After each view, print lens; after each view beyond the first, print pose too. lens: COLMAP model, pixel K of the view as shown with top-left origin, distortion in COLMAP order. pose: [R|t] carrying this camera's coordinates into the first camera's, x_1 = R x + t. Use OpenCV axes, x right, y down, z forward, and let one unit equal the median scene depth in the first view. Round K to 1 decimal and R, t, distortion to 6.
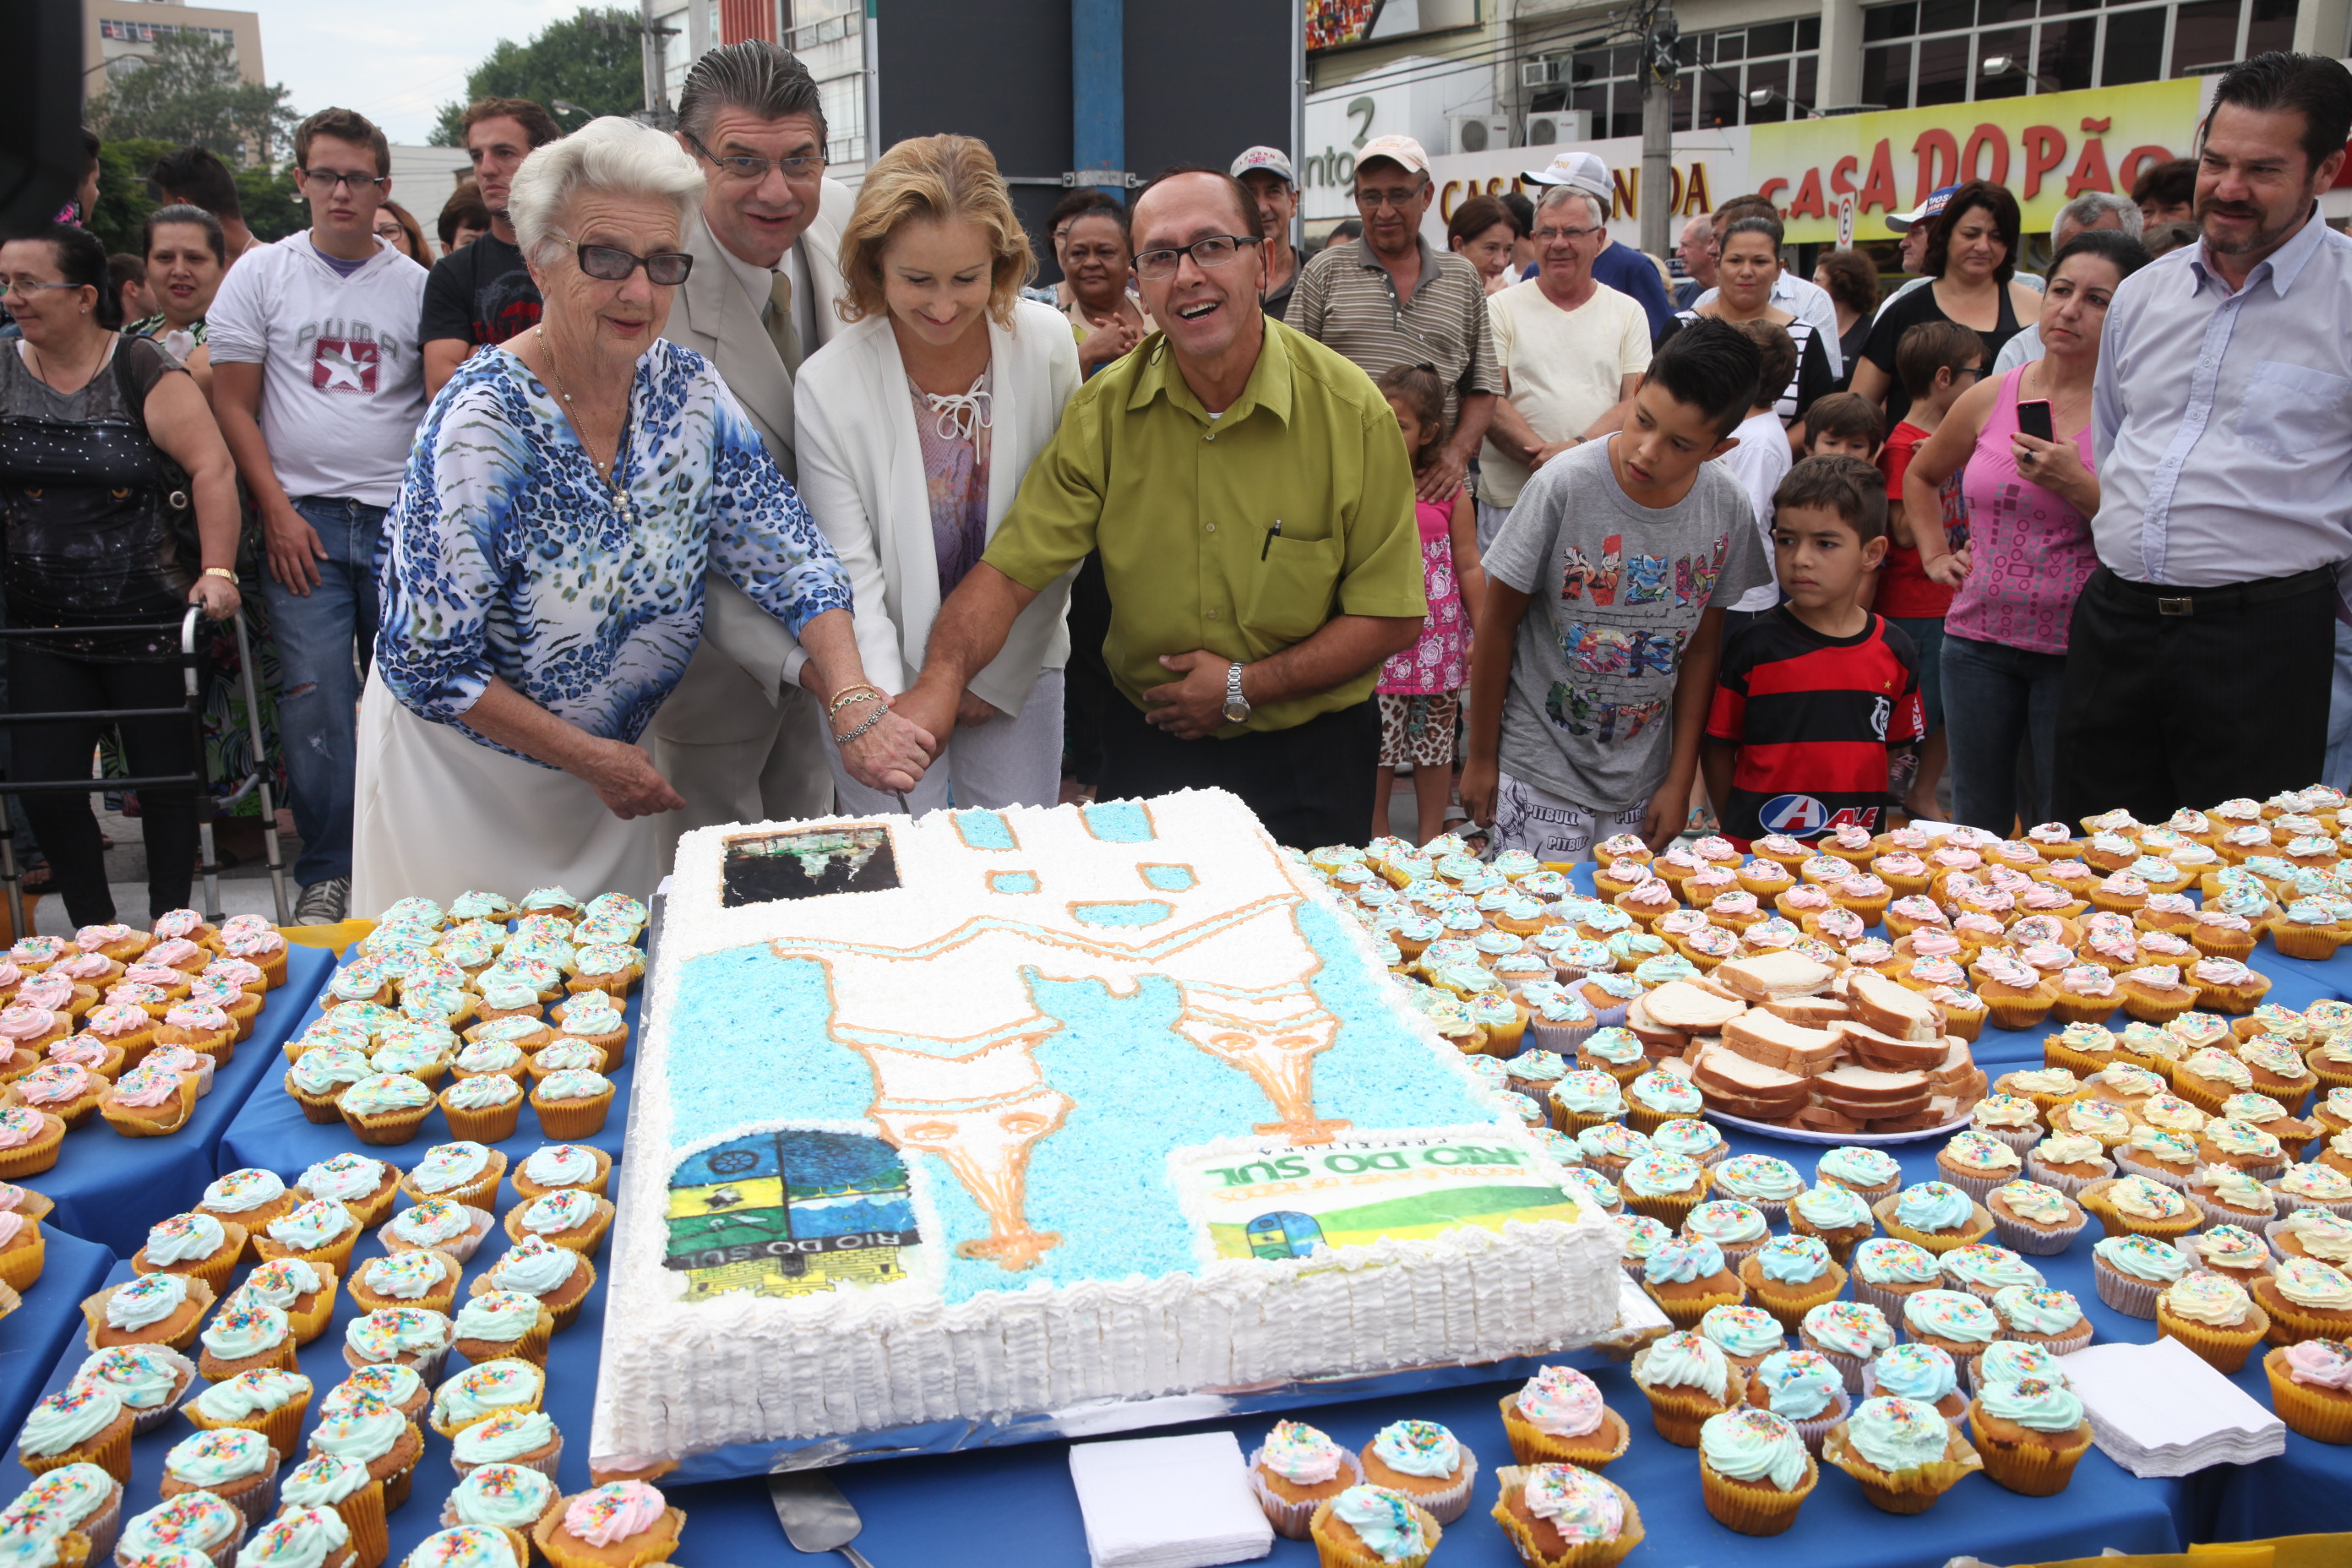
lens RADIAL K [[1985.0, 0, 1169.3], [0, 1985.0, 796.1], [0, 0, 1]] dist [-0.025415, 0.020962]
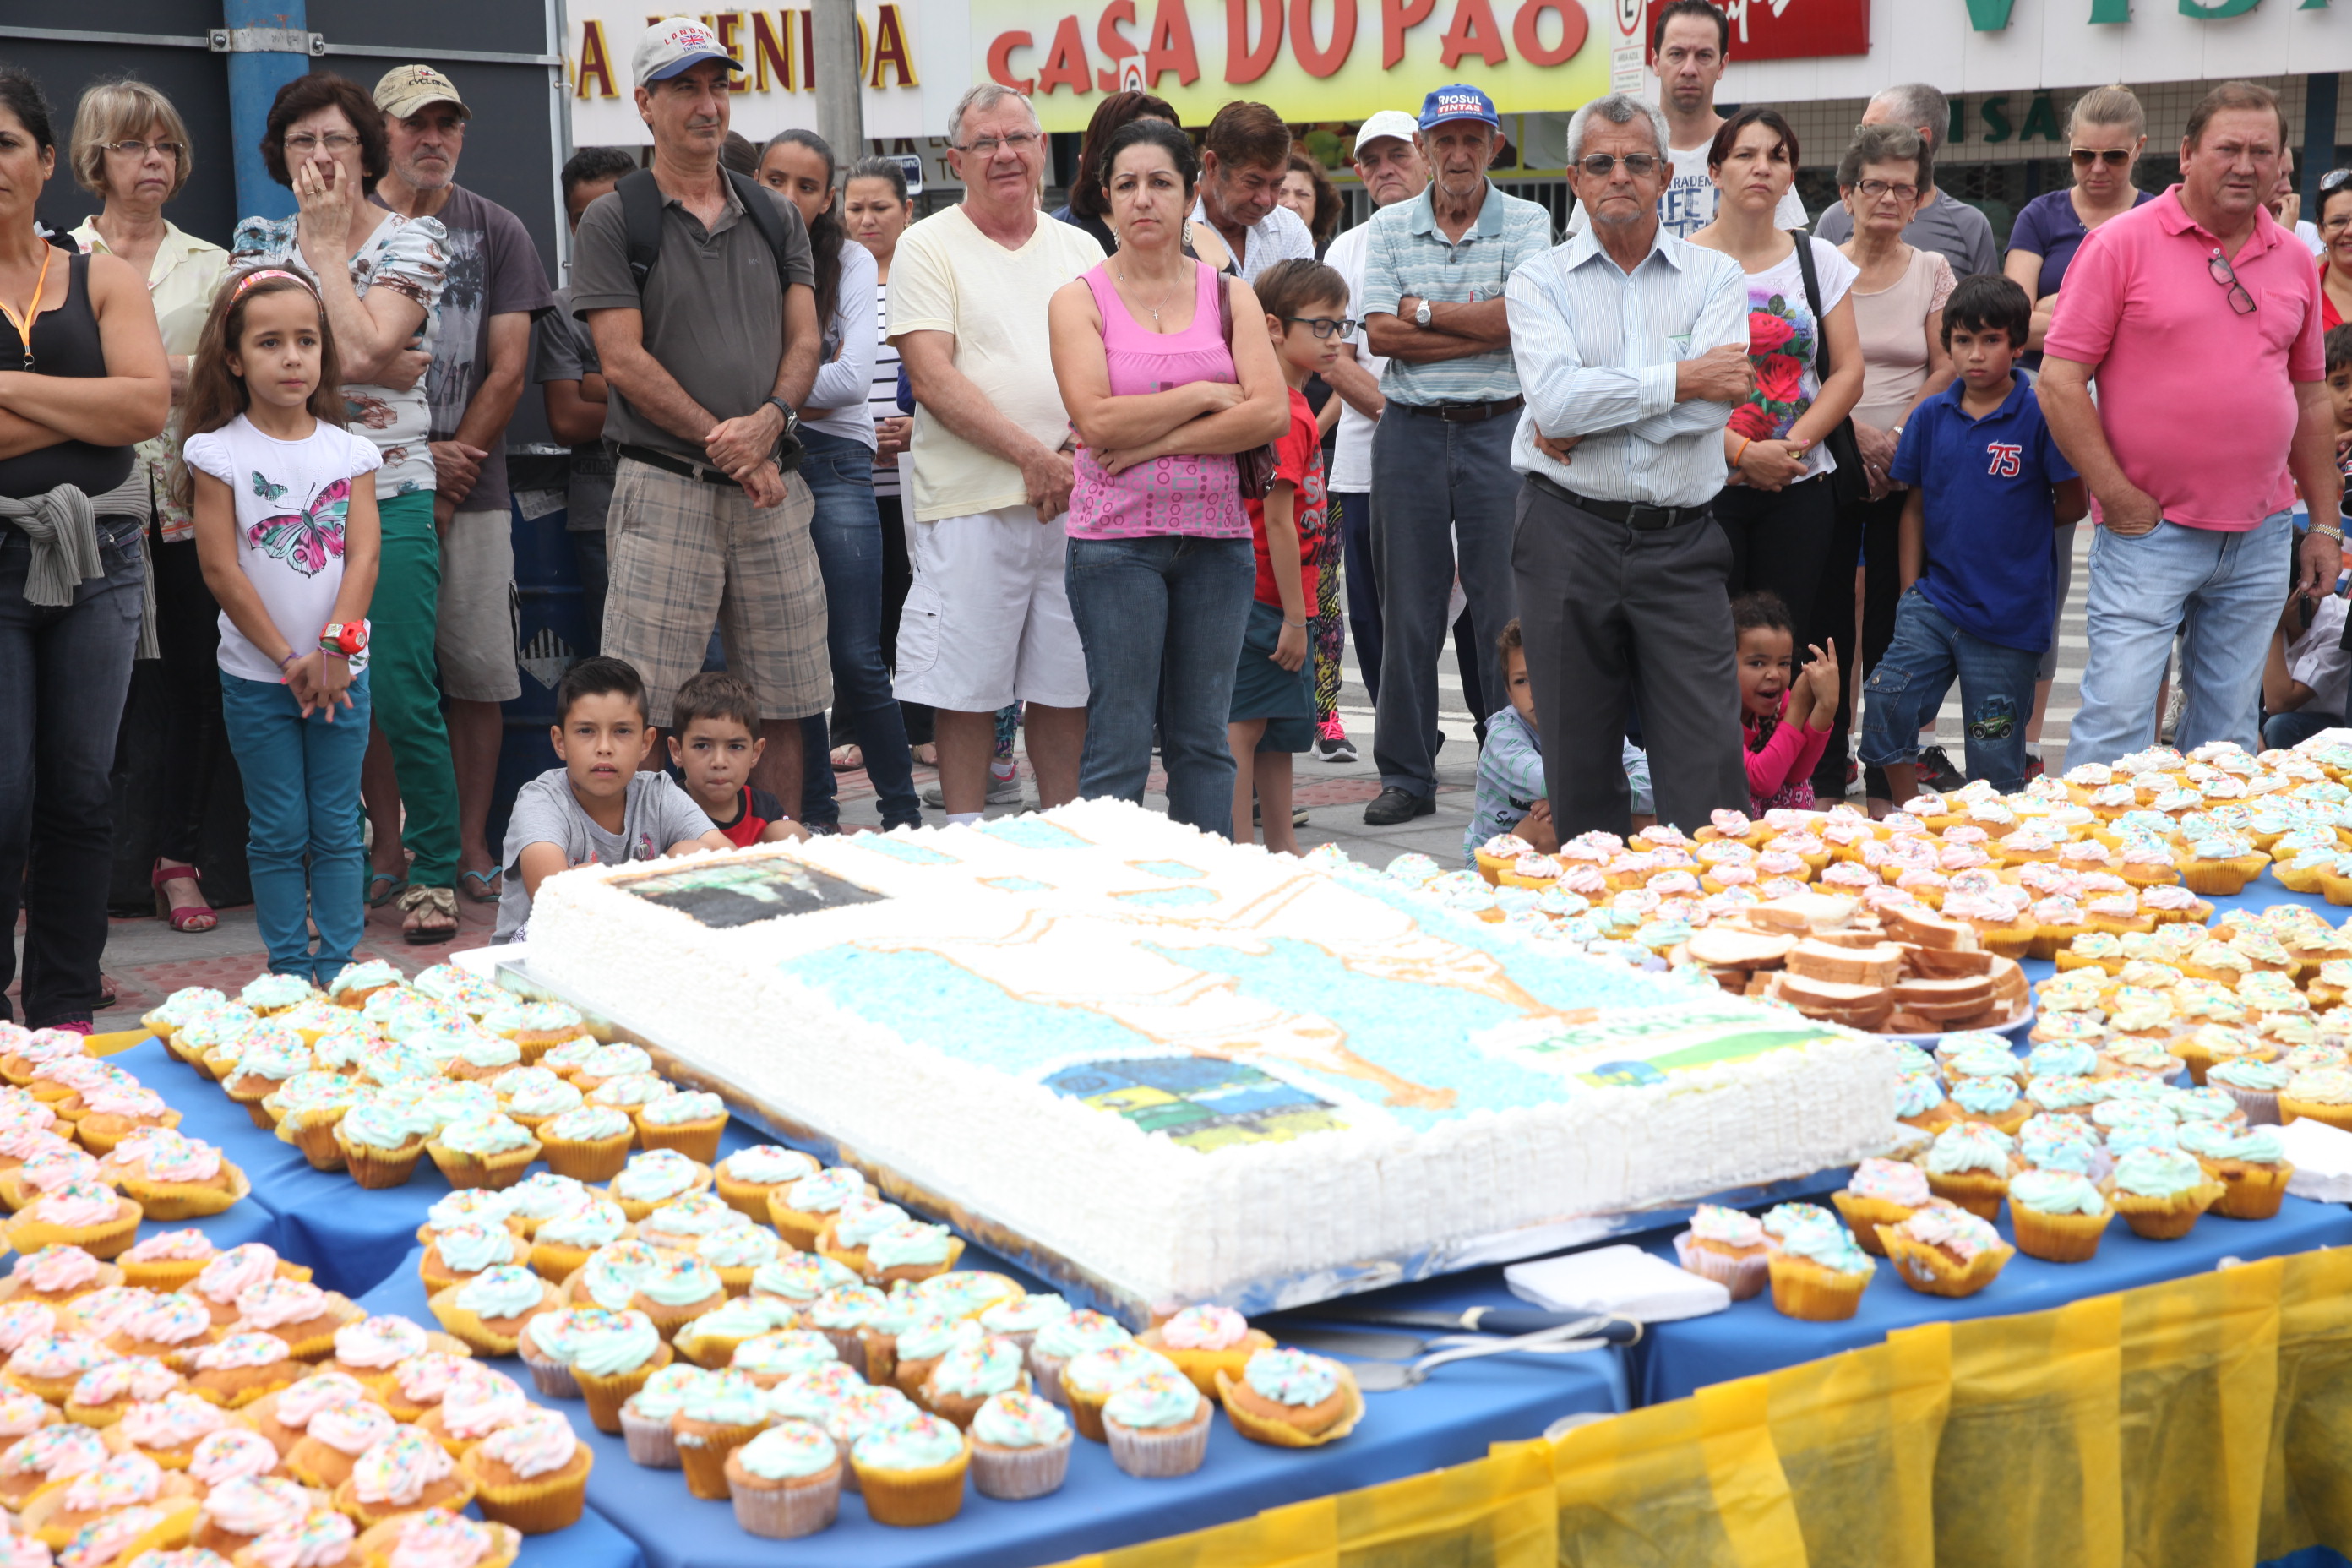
lens RADIAL K [[3517.4, 0, 1177.7], [0, 3517.4, 776.1], [0, 0, 1]] dist [0.104601, 0.000000]
pose [[0.933057, -0.059323, 0.354805, -0.634031], [0.090762, 0.993221, -0.072618, 0.129987], [-0.348092, 0.099960, 0.932116, -0.552473]]
